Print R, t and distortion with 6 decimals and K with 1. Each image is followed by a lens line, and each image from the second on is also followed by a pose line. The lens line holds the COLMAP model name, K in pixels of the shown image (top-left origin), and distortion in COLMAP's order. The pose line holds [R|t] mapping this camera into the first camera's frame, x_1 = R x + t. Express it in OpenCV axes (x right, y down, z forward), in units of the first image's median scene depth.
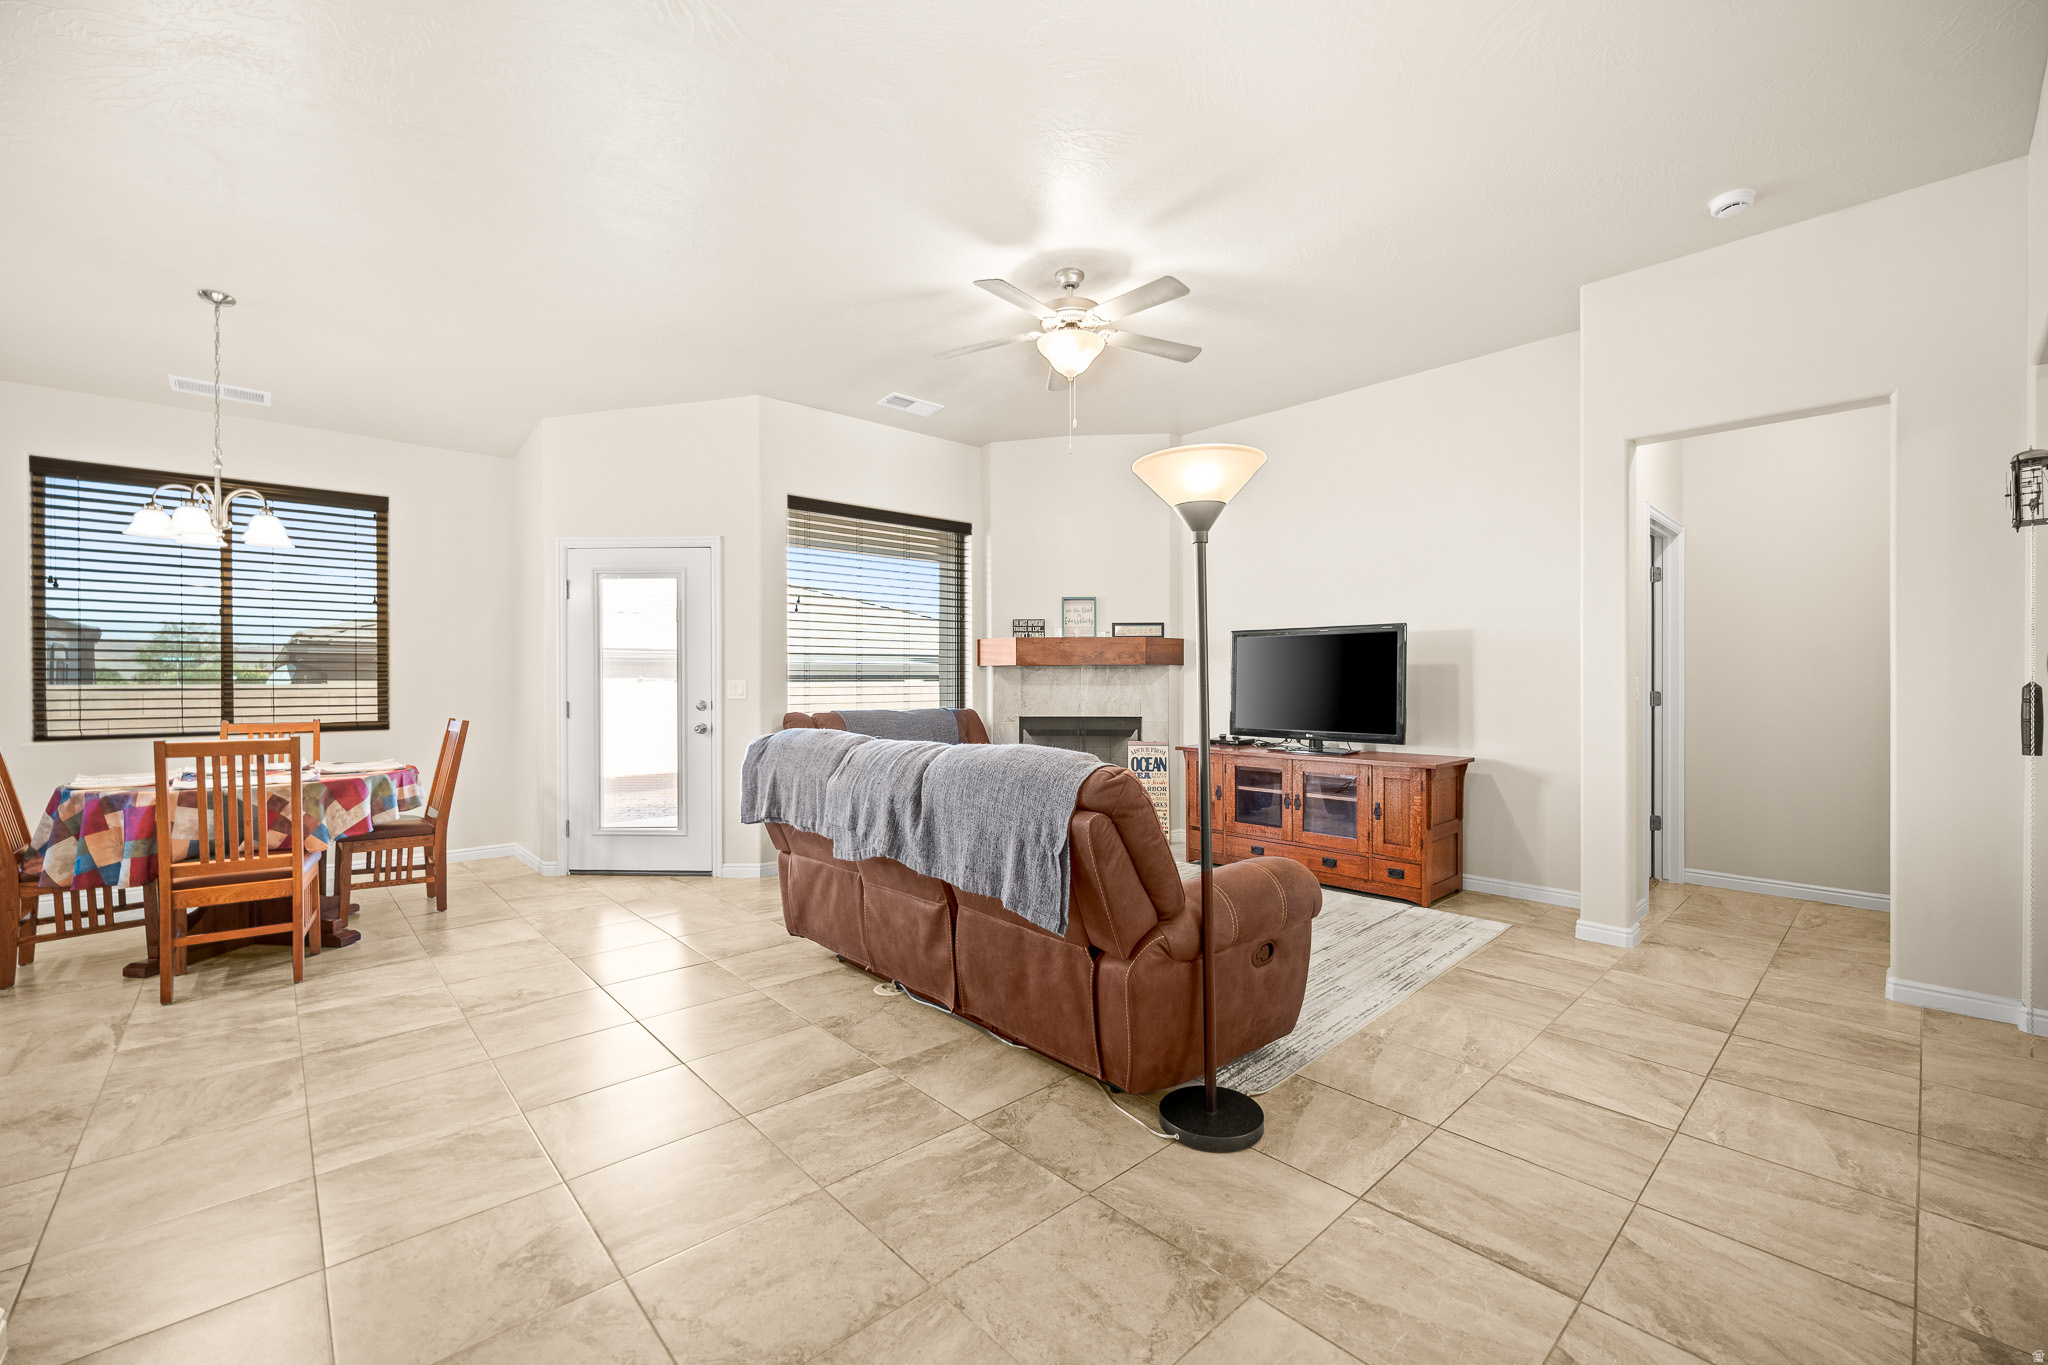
lens RADIAL K [[838.2, 0, 1032.0], [0, 838.2, 678.1], [0, 0, 1]] dist [-0.004844, -0.000118]
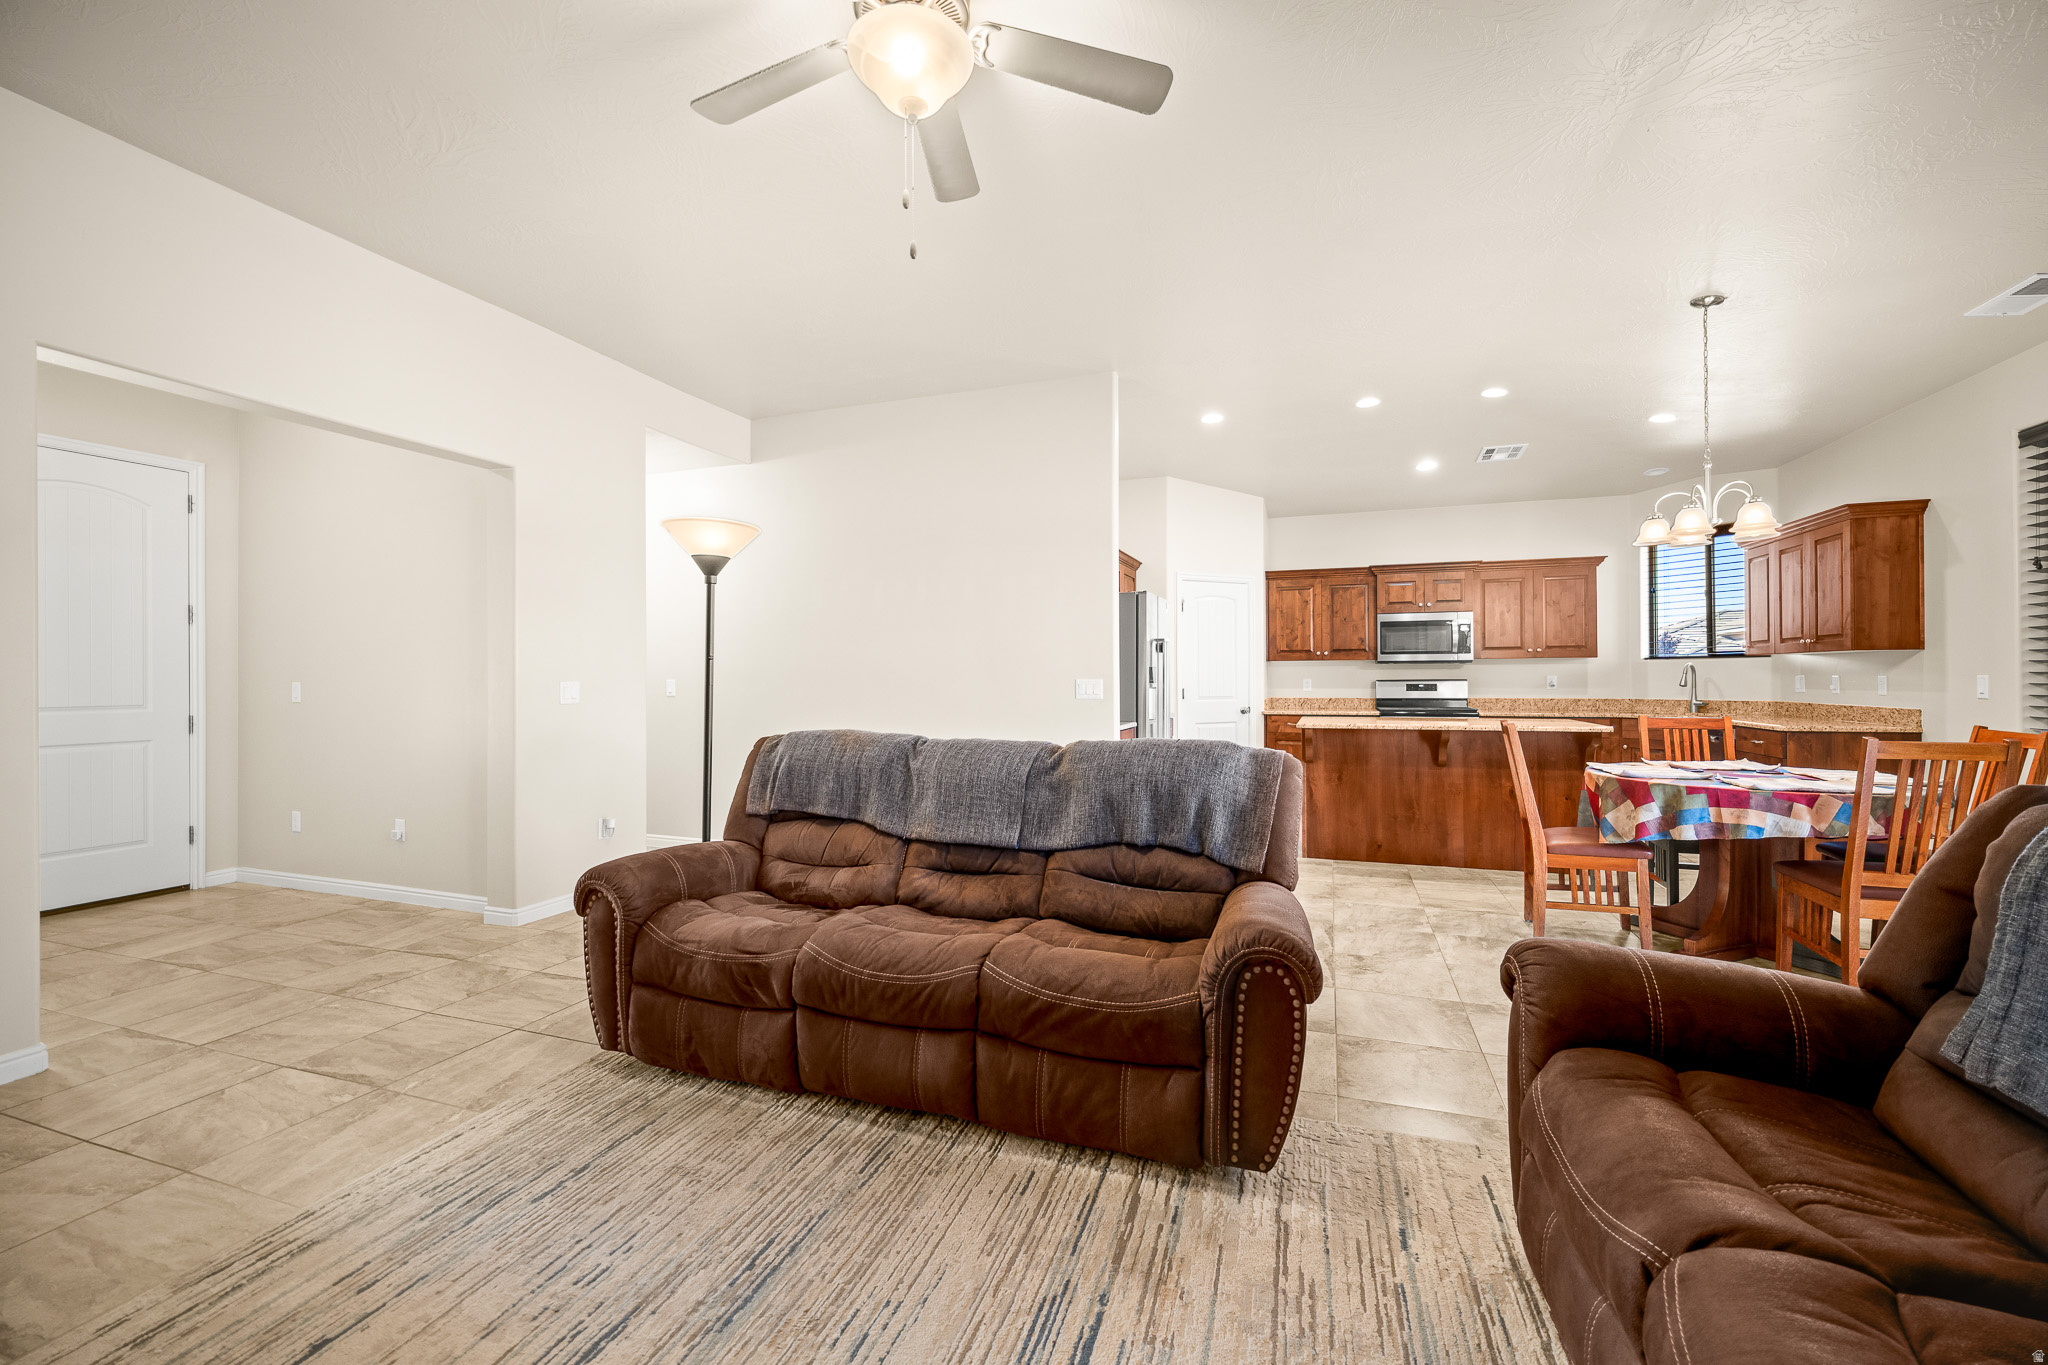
lens RADIAL K [[834.2, 0, 1039.1], [0, 834.2, 678.4], [0, 0, 1]] dist [-0.004502, 0.000833]
pose [[-0.882294, 0.005400, -0.470668, 0.196361], [0.006391, 0.999979, -0.000506, 0.000664], [0.470655, -0.003454, -0.882310, 1.310320]]
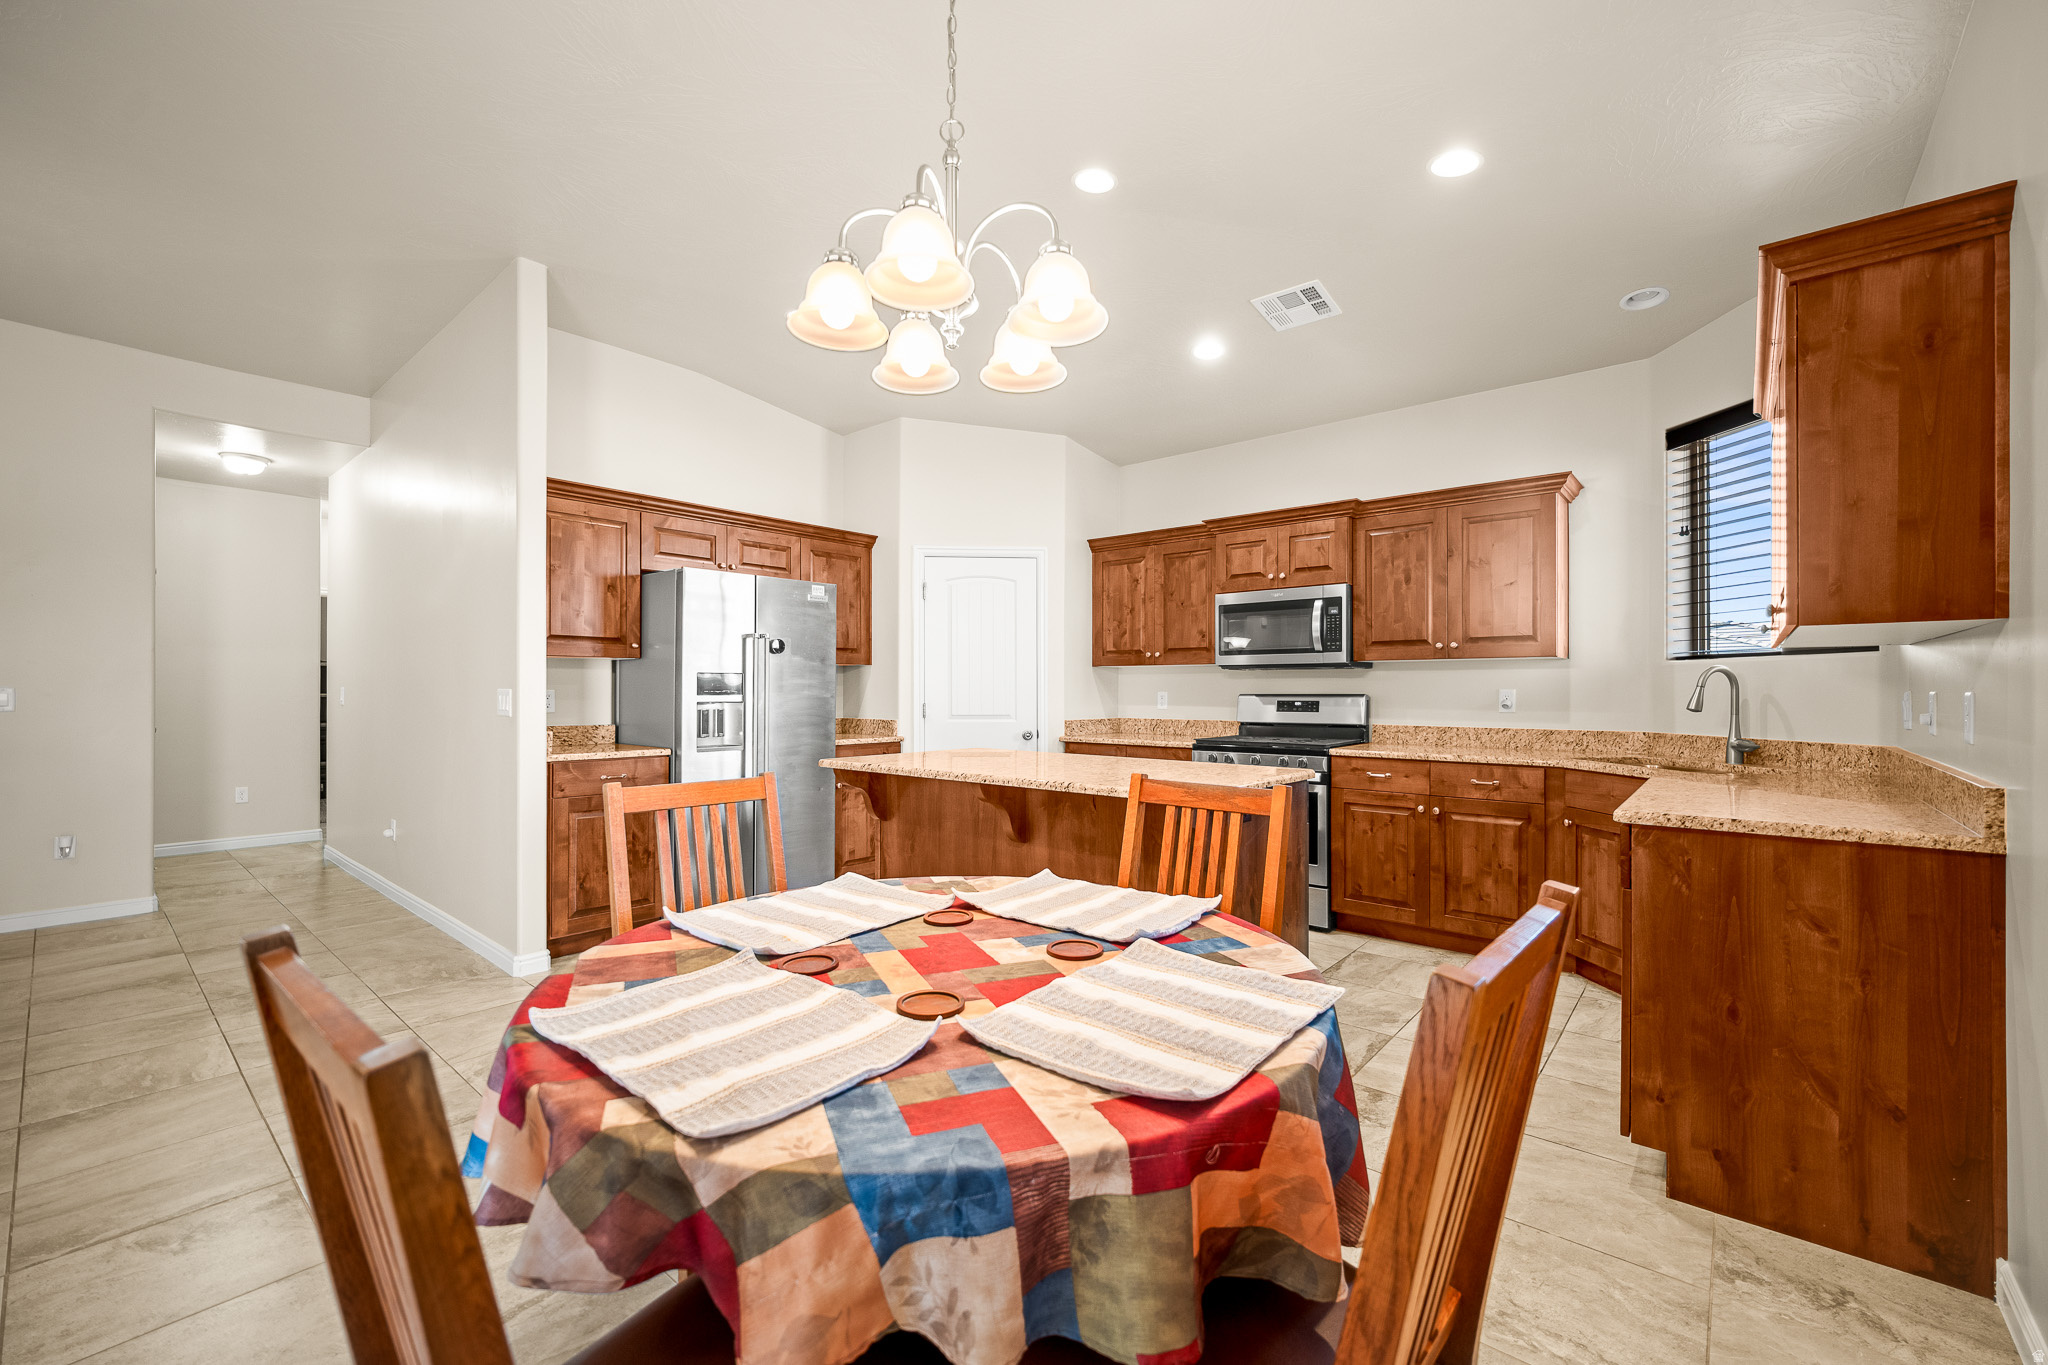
lens RADIAL K [[841.1, 0, 1024.0], [0, 841.1, 682.5], [0, 0, 1]] dist [-0.001031, 0.000174]
pose [[-0.993955, -0.000684, -0.109785, -0.834817], [0.000398, 0.999952, -0.009832, 0.002964], [0.109787, -0.009816, -0.993907, 1.228931]]
